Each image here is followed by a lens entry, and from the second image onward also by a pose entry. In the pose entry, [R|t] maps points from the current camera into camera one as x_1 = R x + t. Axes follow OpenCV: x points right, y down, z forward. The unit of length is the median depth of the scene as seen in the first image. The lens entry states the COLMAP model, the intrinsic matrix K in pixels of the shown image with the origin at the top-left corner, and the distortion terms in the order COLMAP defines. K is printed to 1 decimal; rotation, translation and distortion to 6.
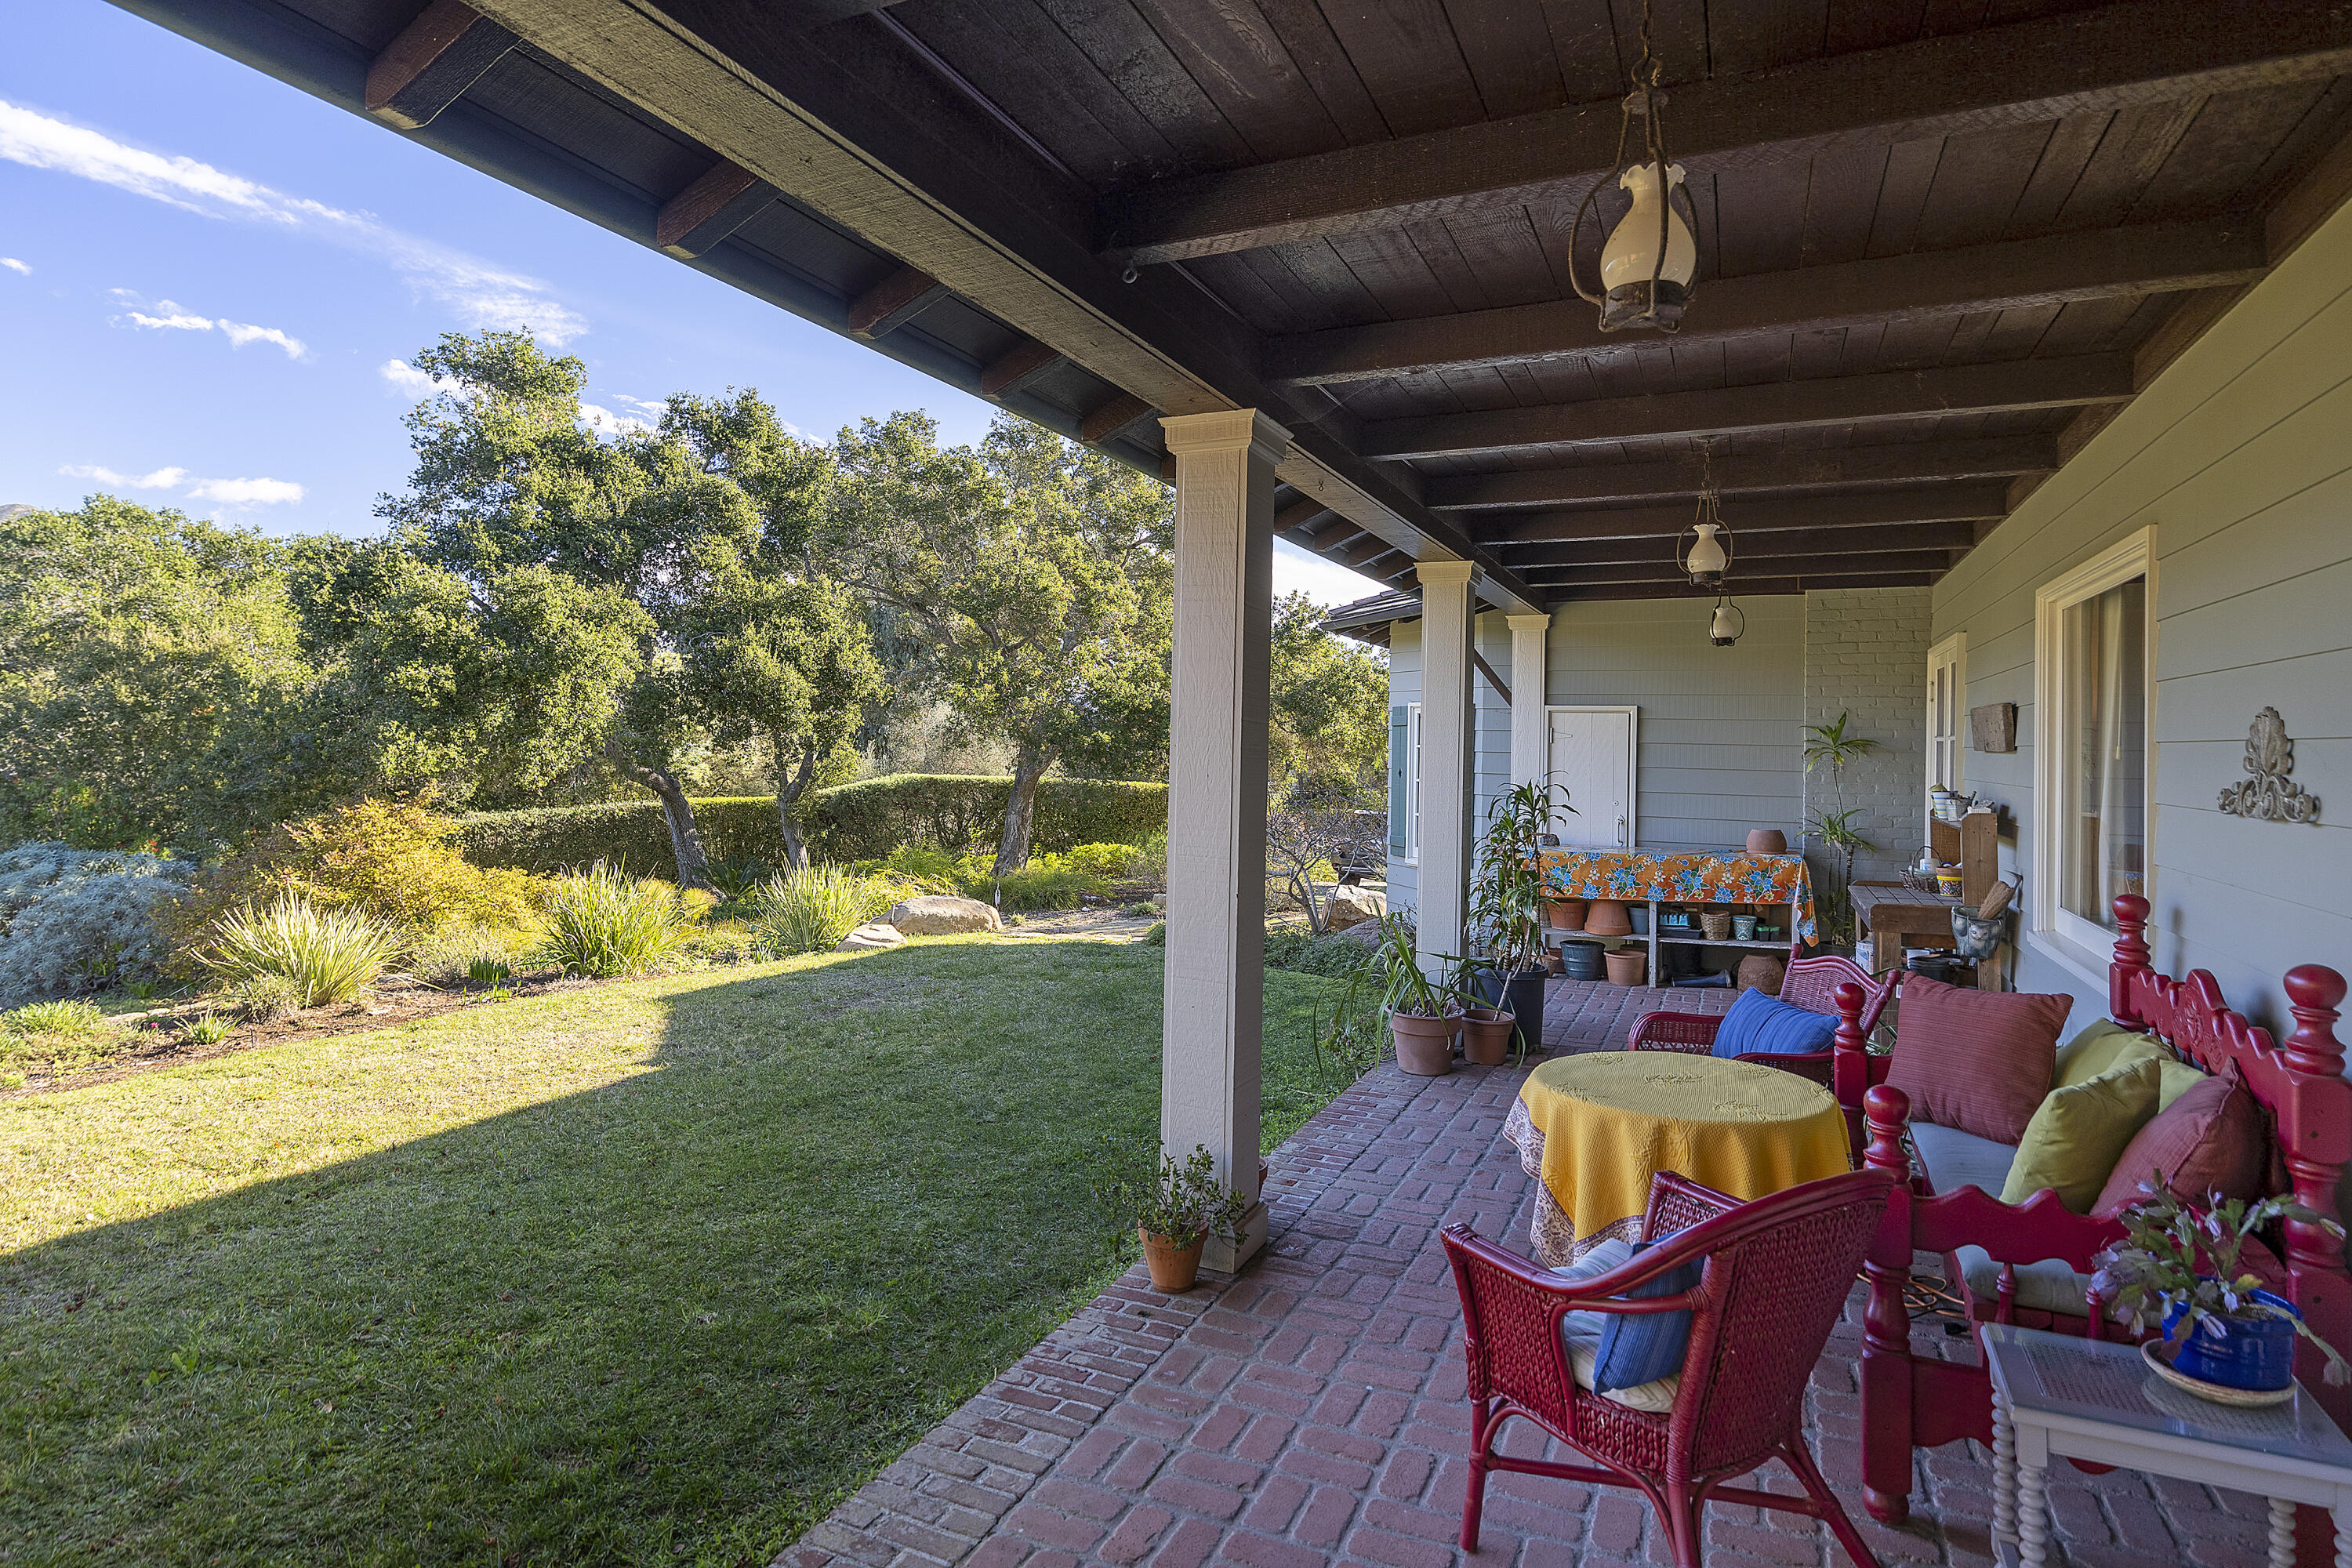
lens RADIAL K [[1264.9, 0, 1178.5], [0, 1264.9, 773.8], [0, 0, 1]] dist [0.000812, 0.000365]
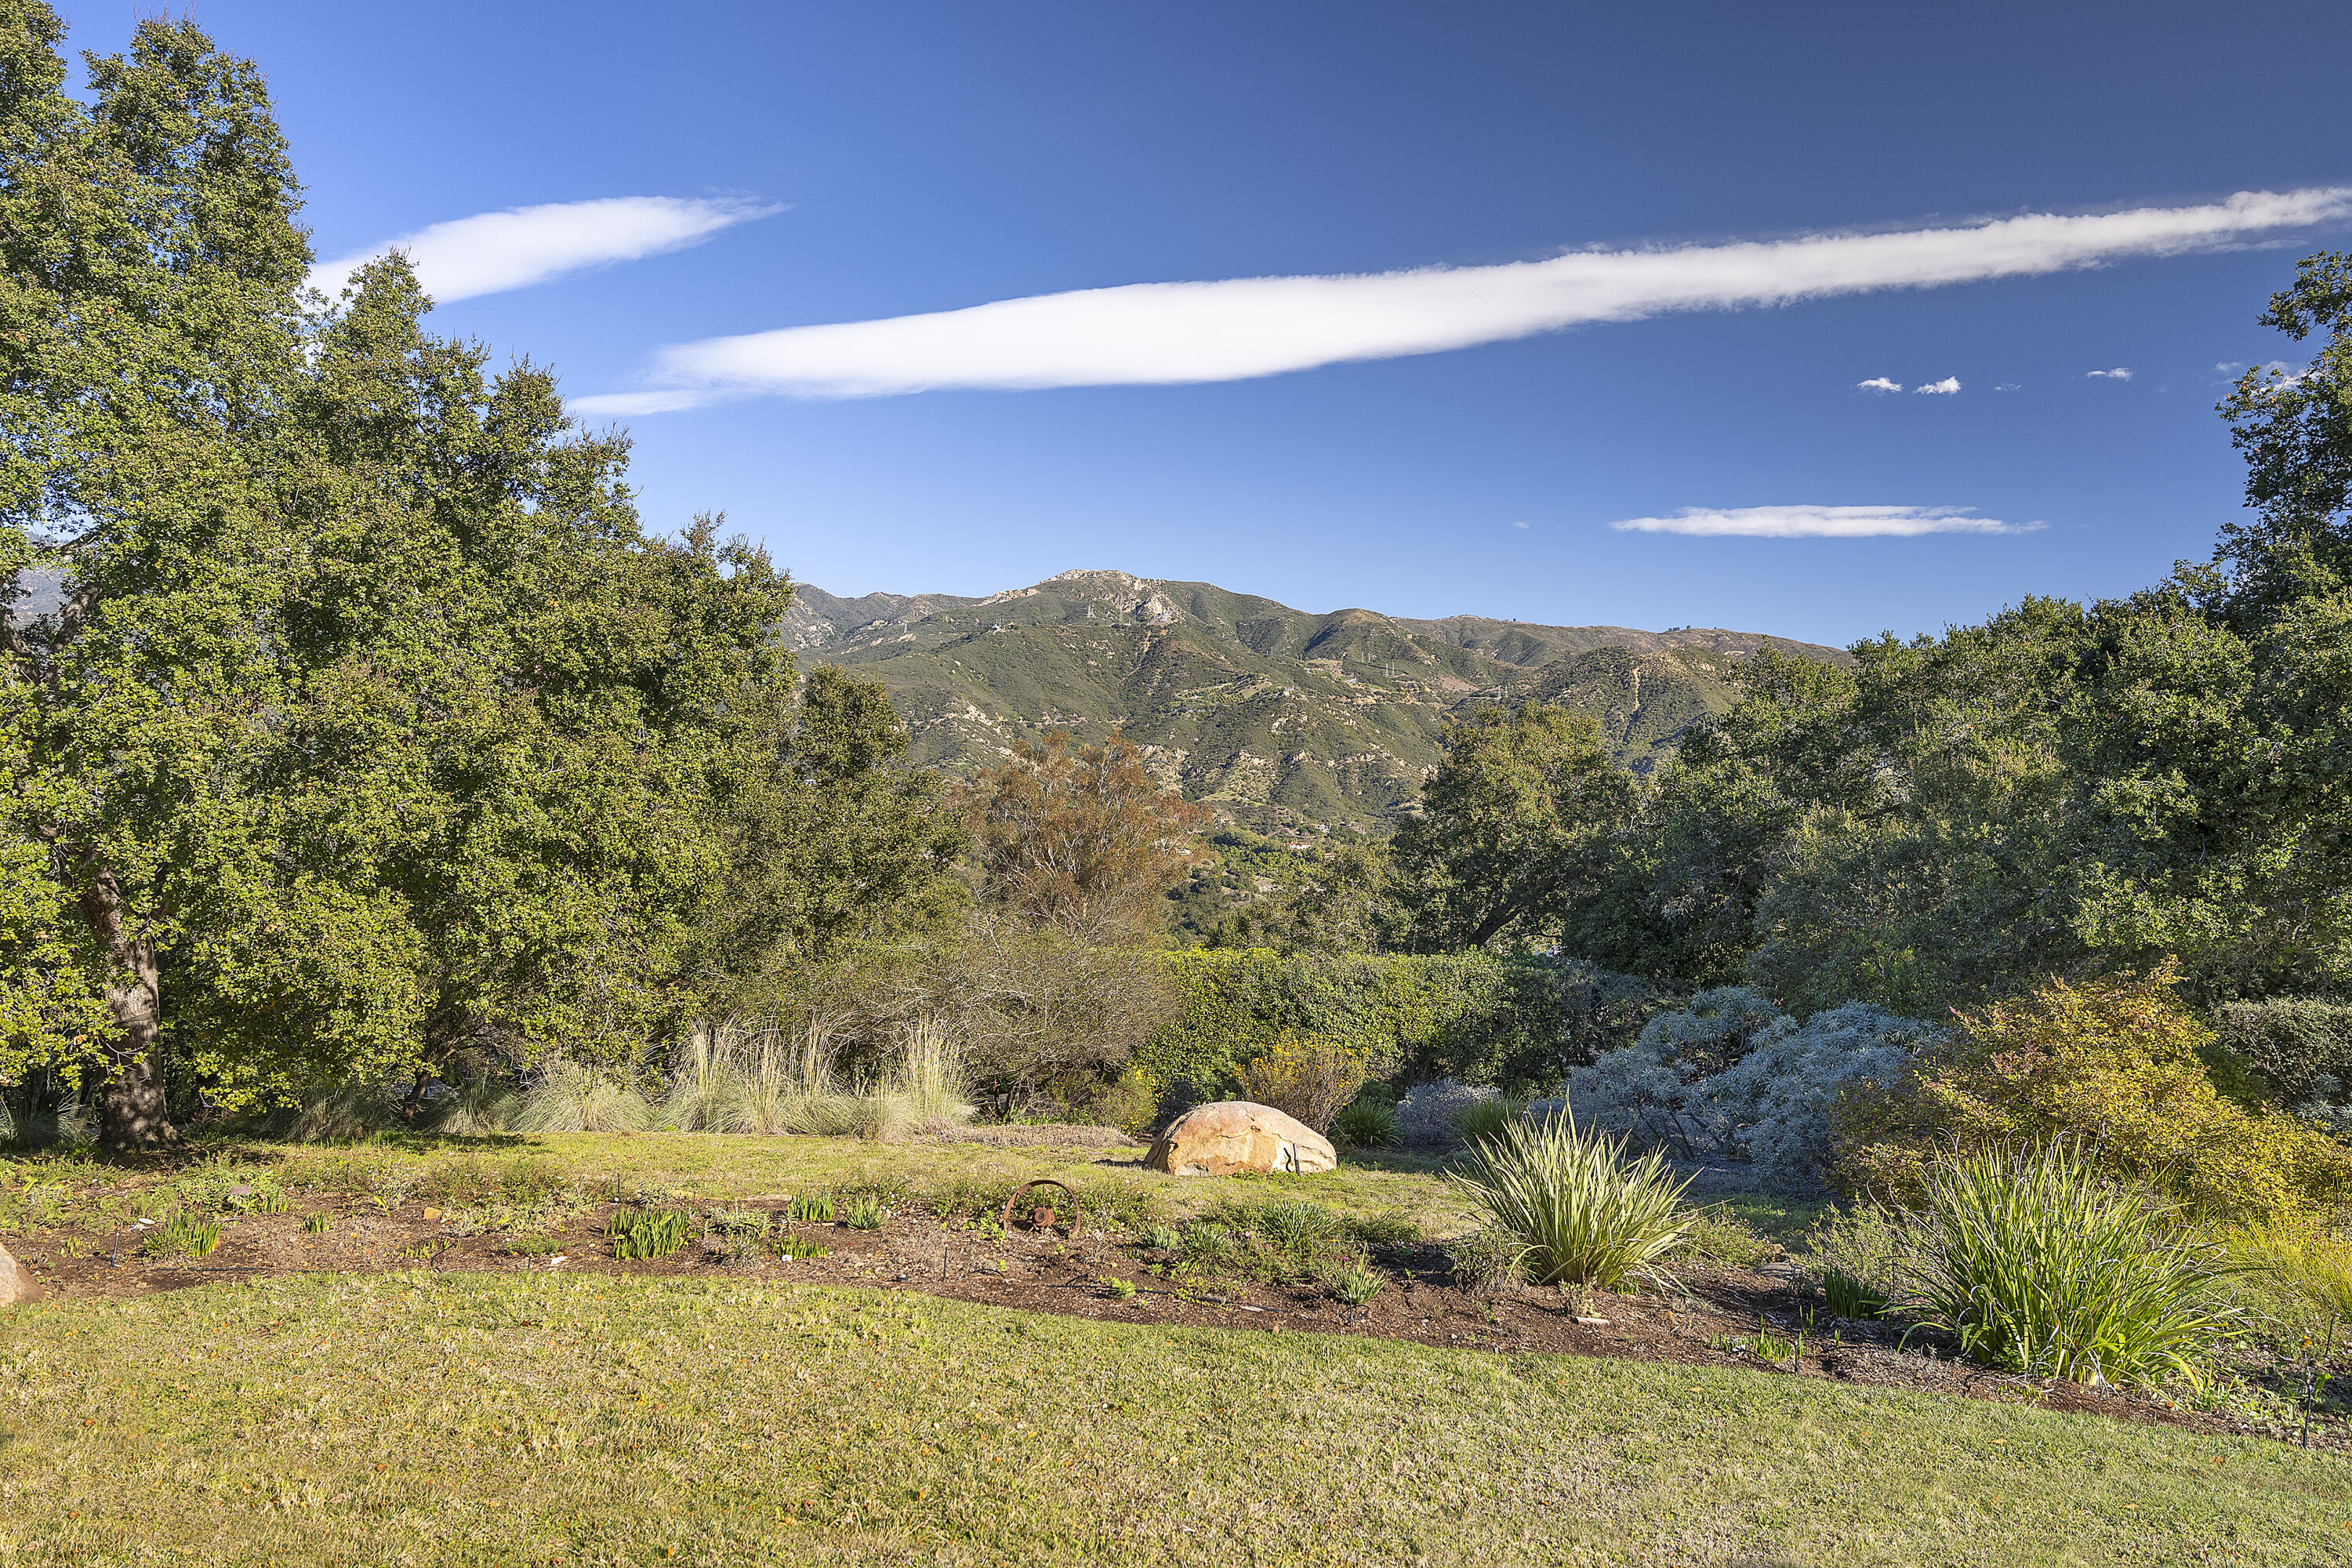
lens RADIAL K [[1596.8, 0, 1175.7], [0, 1596.8, 791.5], [0, 0, 1]] dist [0.006591, 0.002595]
pose [[0.283165, -0.045335, -0.957999, 0.038157], [-0.035684, 0.997693, -0.057761, -0.013112], [0.958407, 0.050541, 0.280894, 0.302551]]
